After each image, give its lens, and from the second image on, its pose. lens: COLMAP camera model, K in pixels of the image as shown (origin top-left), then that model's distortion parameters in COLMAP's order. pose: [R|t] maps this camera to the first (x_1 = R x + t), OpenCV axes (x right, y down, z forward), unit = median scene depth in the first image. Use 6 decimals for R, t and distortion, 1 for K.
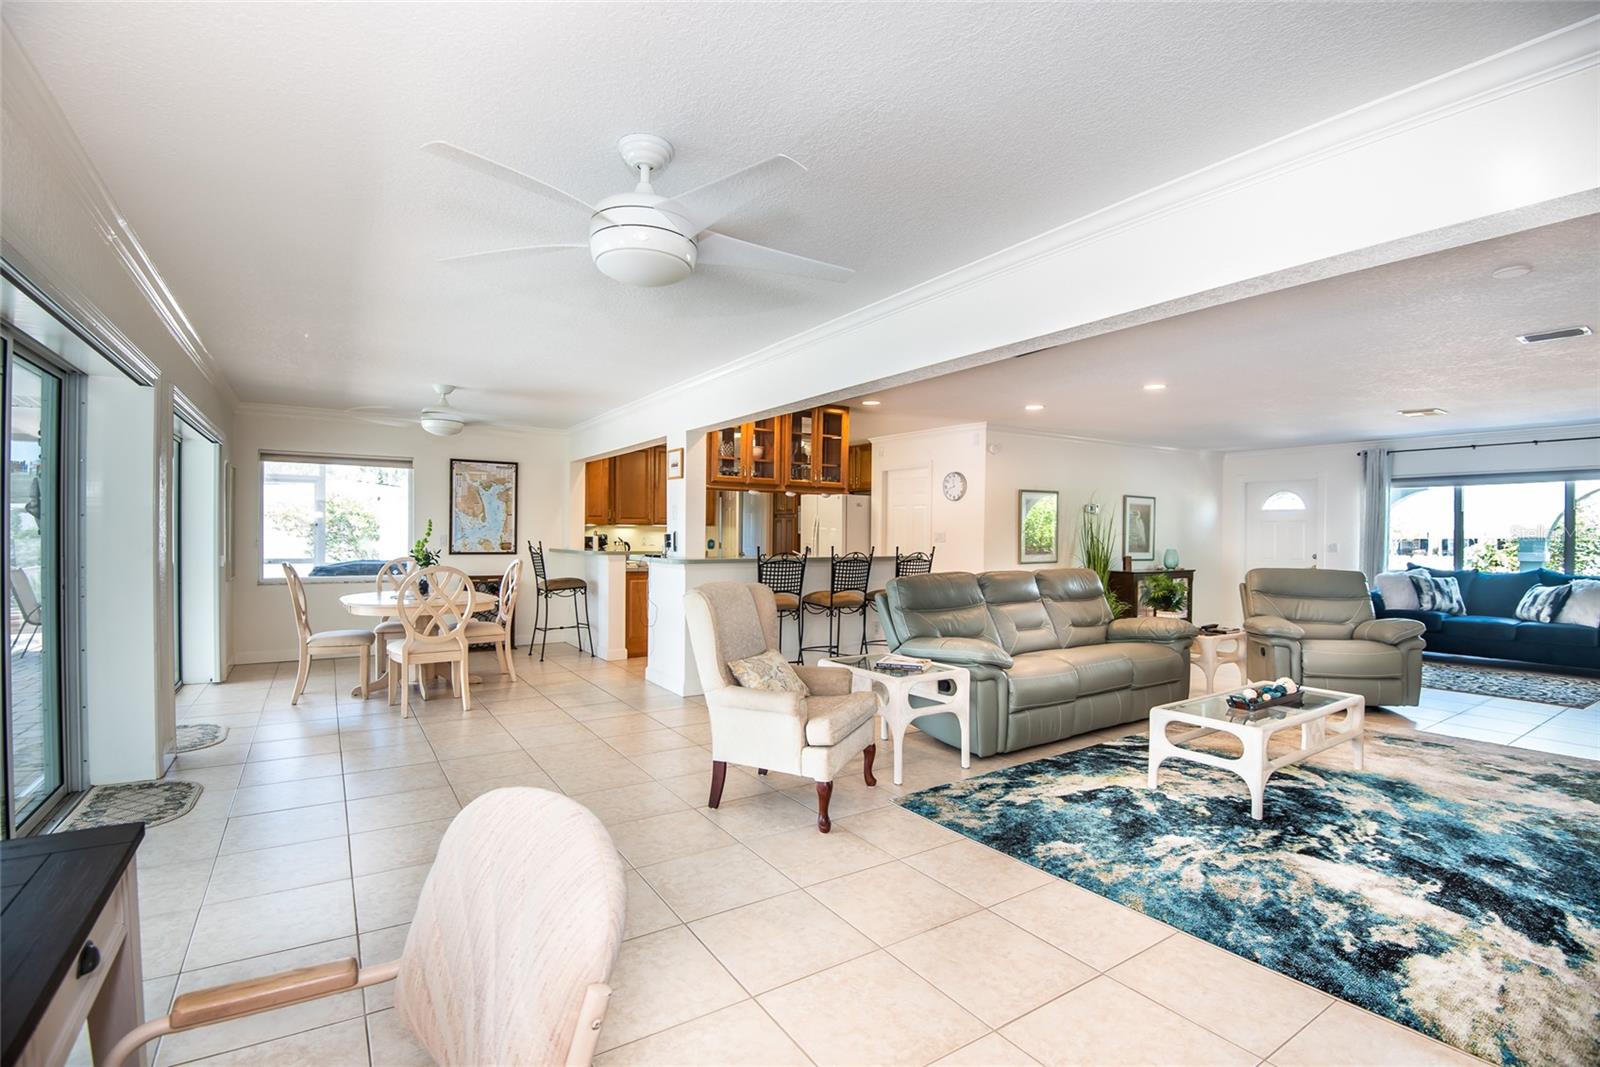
lens RADIAL K [[747.6, 0, 767.1], [0, 747.6, 534.7], [0, 0, 1]] dist [-0.051700, -0.000182]
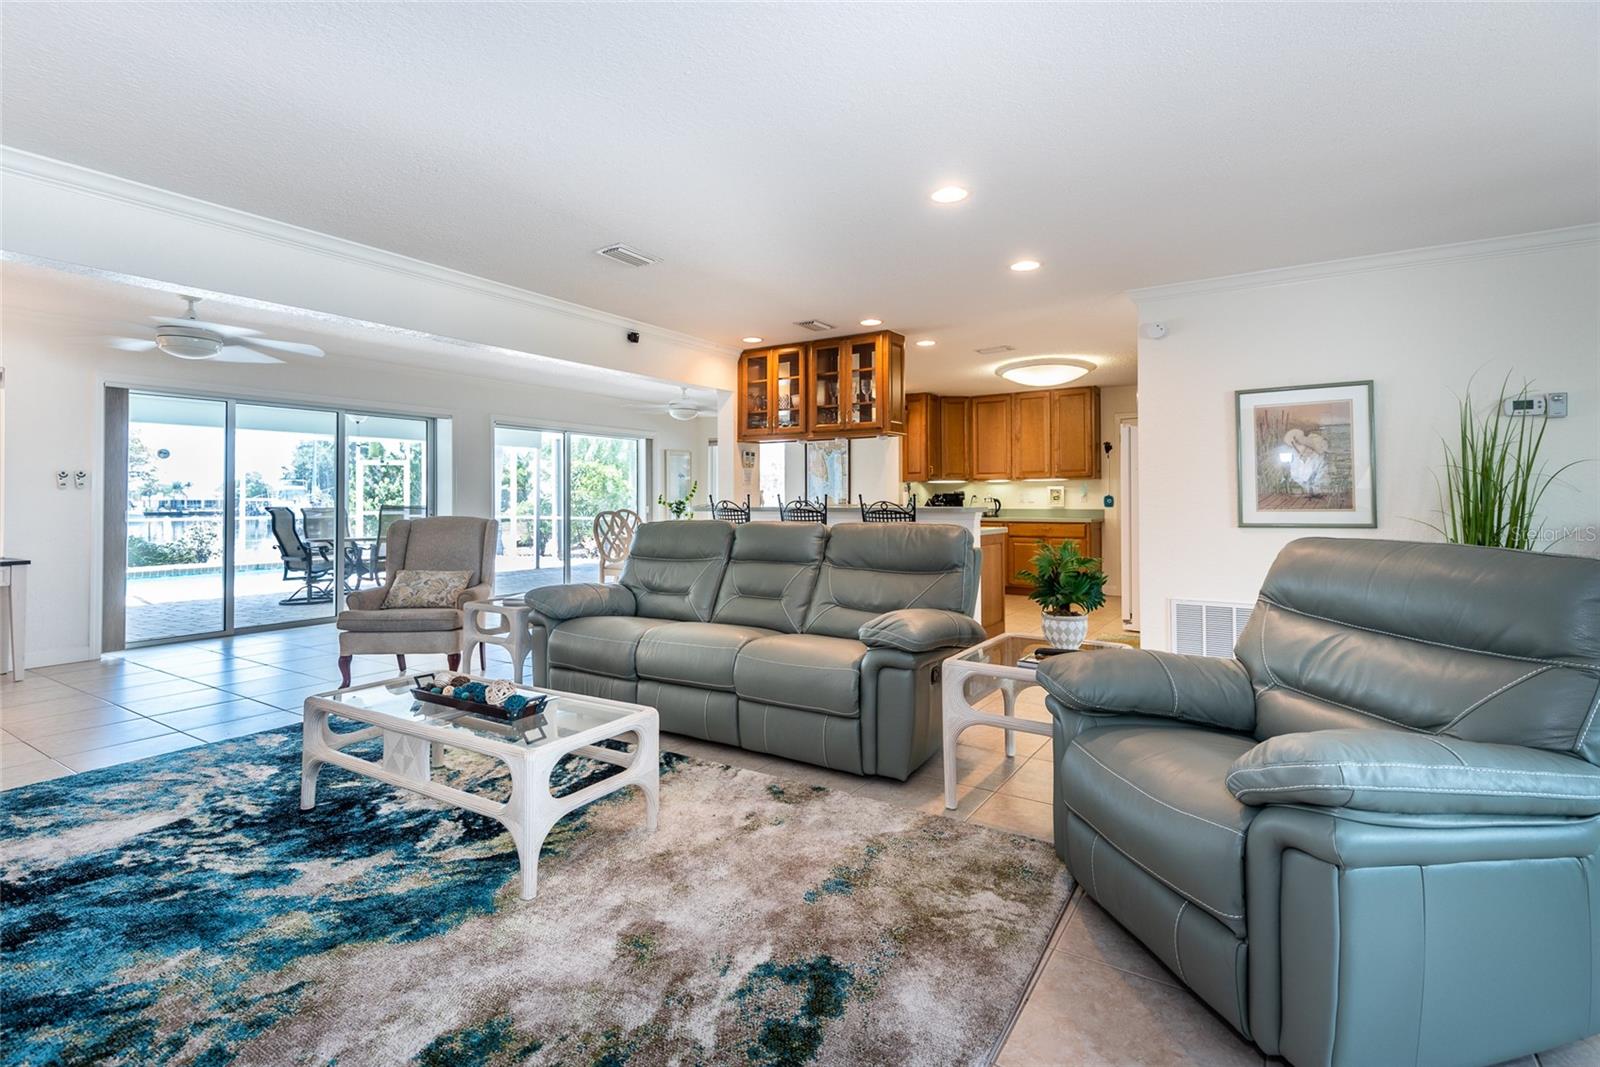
lens RADIAL K [[749.8, 0, 797.4], [0, 749.8, 483.0], [0, 0, 1]] dist [0.016123, -0.006881]
pose [[0.429964, -0.030481, -0.902331, 0.935847], [0.003177, 0.999475, -0.032249, 0.032035], [0.902840, 0.010999, 0.429835, 0.626187]]
